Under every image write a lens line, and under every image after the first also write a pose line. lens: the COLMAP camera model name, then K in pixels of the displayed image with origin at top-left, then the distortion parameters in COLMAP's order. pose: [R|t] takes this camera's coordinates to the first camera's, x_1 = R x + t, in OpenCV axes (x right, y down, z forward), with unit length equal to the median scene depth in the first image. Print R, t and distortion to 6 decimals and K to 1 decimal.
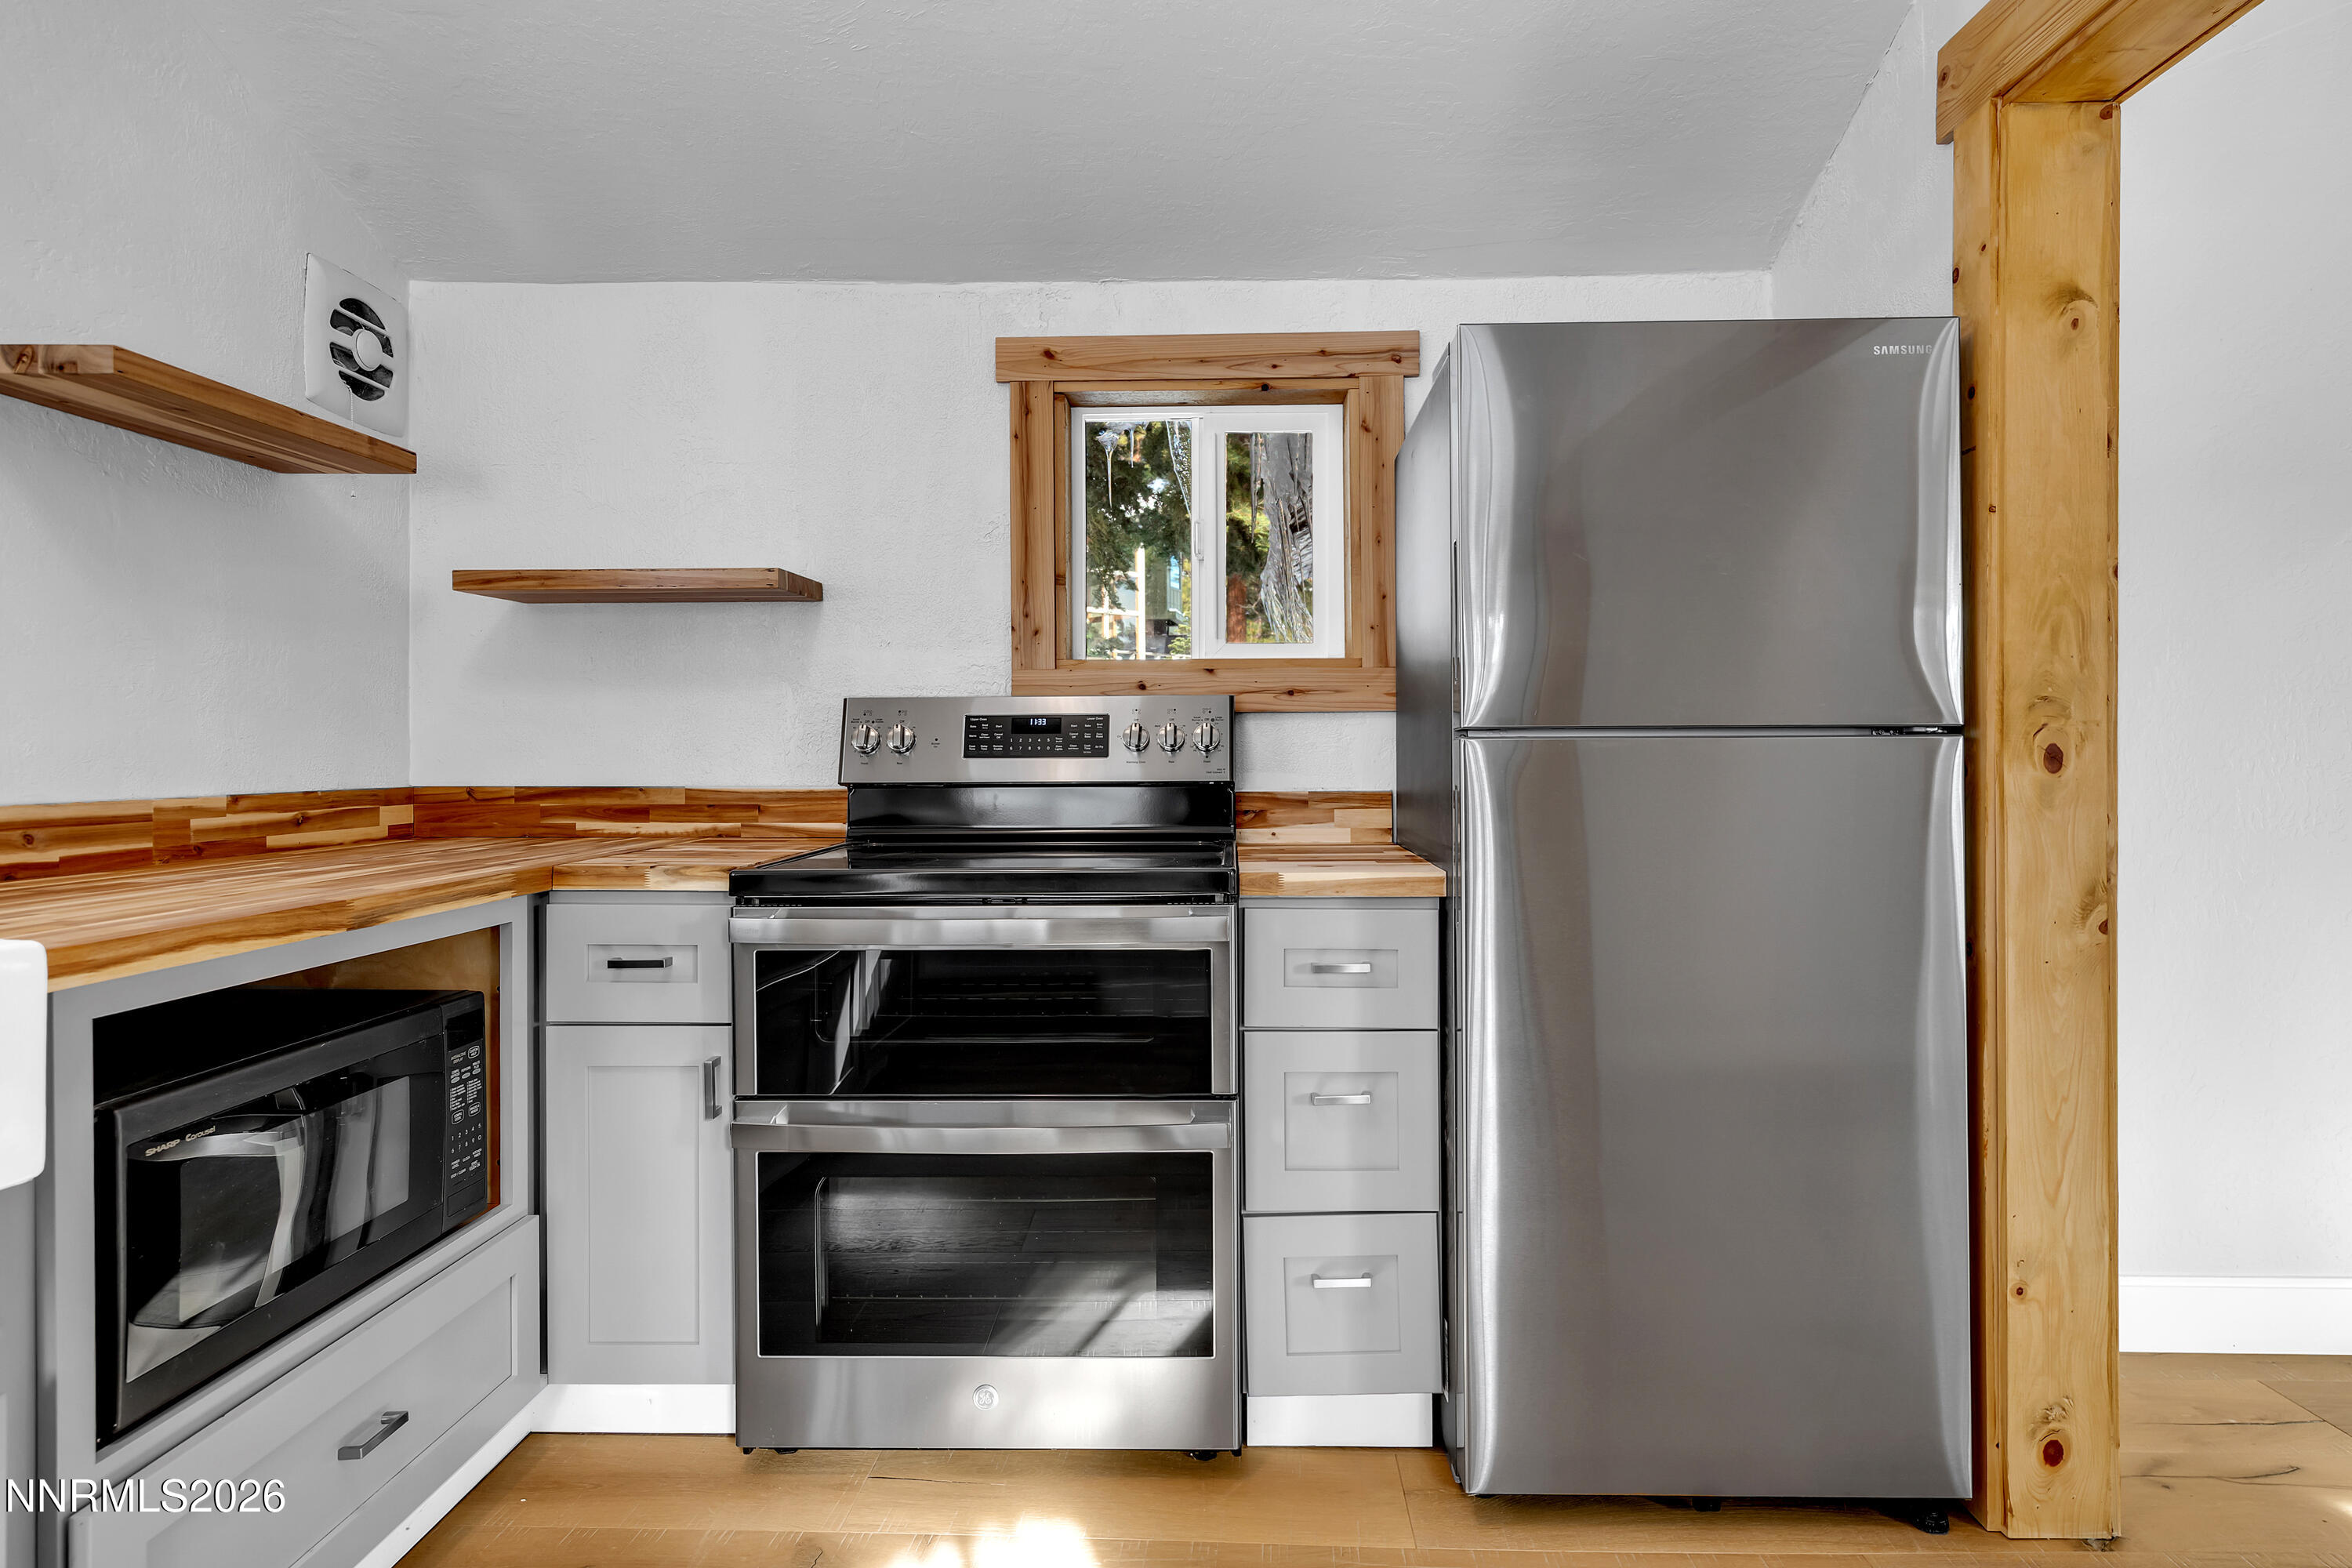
lens RADIAL K [[1269.6, 0, 1183.3], [0, 1269.6, 760.9], [0, 0, 1]] dist [0.011683, -0.000554]
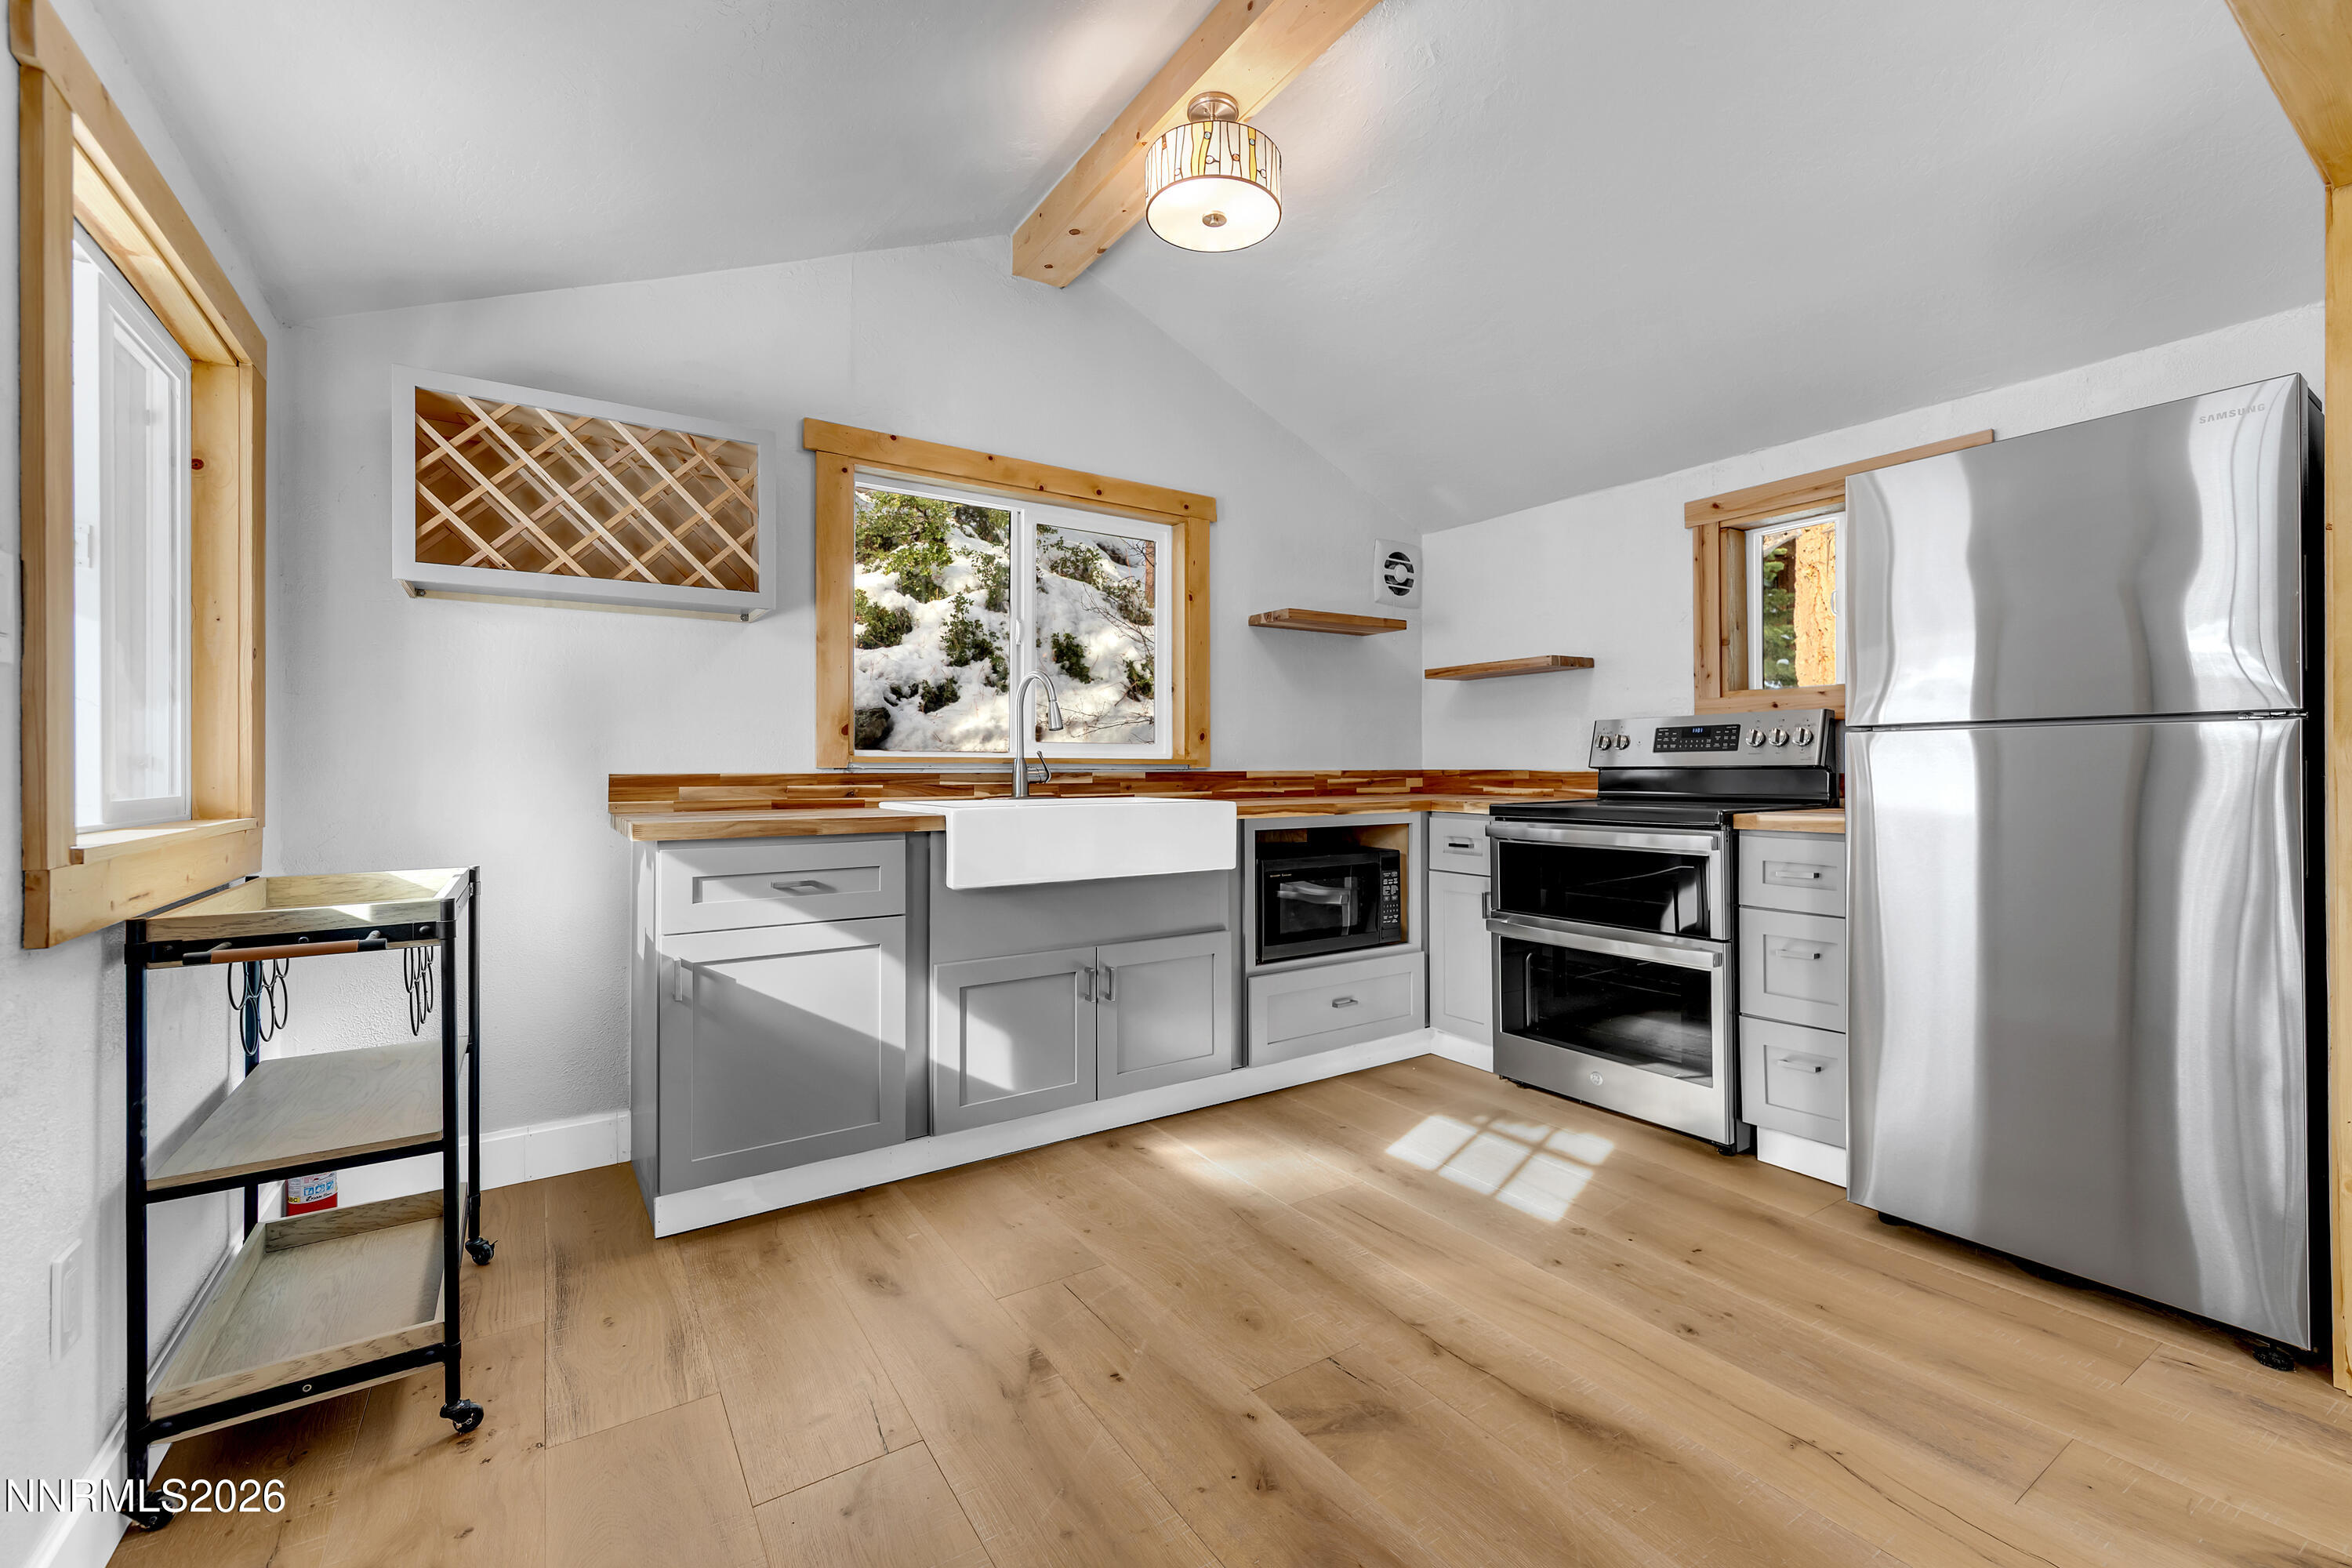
lens RADIAL K [[969.6, 0, 1180.9], [0, 969.6, 773.4], [0, 0, 1]] dist [0.002175, 0.000158]
pose [[0.567885, 0.005219, -0.823091, 0.564298], [-0.004231, 0.999985, 0.003421, 0.025053], [0.823097, 0.001540, 0.567899, -0.292700]]
